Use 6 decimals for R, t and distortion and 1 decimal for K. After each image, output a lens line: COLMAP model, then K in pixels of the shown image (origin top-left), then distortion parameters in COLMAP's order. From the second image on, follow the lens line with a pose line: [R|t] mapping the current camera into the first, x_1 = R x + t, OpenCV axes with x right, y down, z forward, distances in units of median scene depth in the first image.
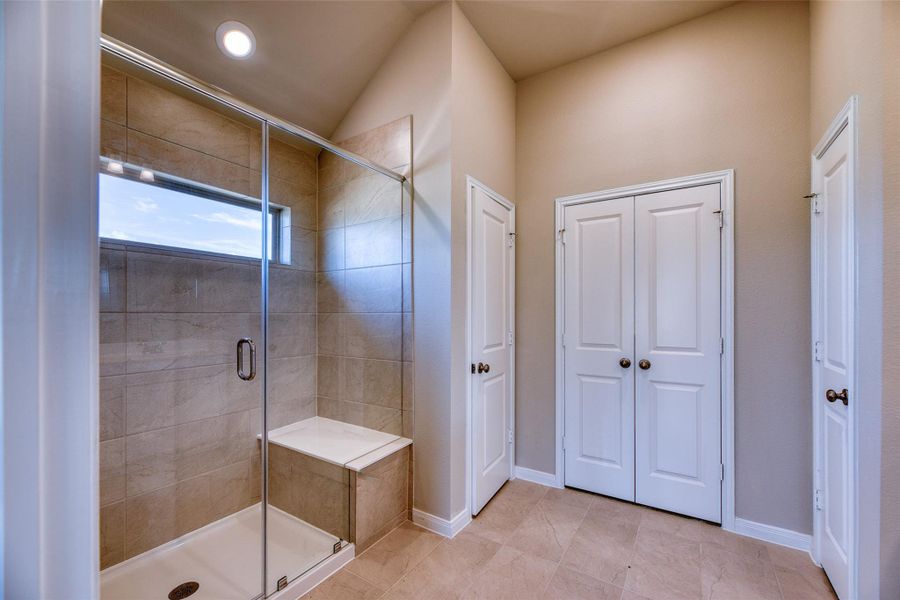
lens RADIAL K [[372.9, 0, 456.4], [0, 372.9, 314.0], [0, 0, 1]] dist [0.007033, -0.001612]
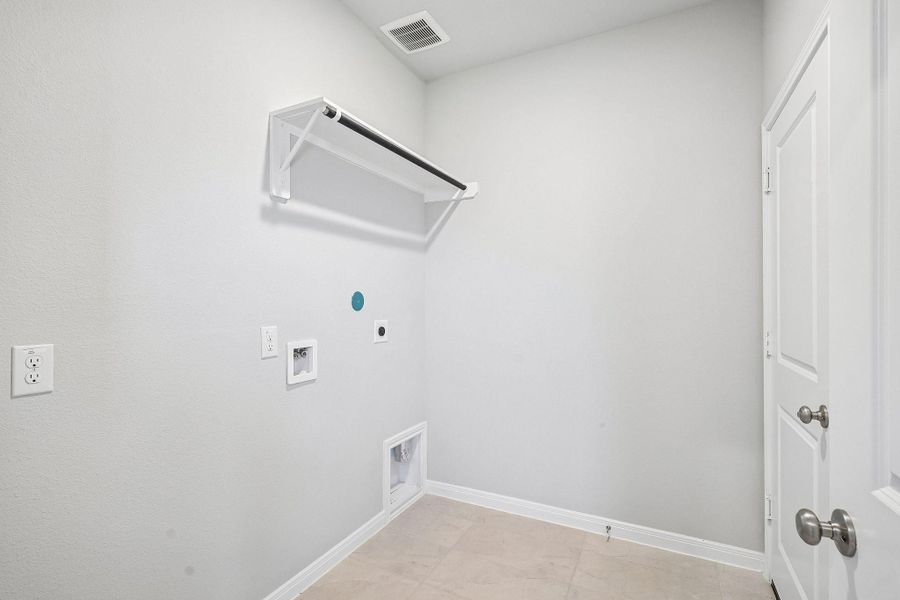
lens RADIAL K [[420.4, 0, 452.3], [0, 420.4, 302.4], [0, 0, 1]] dist [-0.003385, -0.000669]
pose [[0.991058, -0.000330, 0.133430, 0.122093], [0.000463, 0.999999, -0.000965, 0.001206], [-0.133430, 0.001019, 0.991058, 0.163317]]
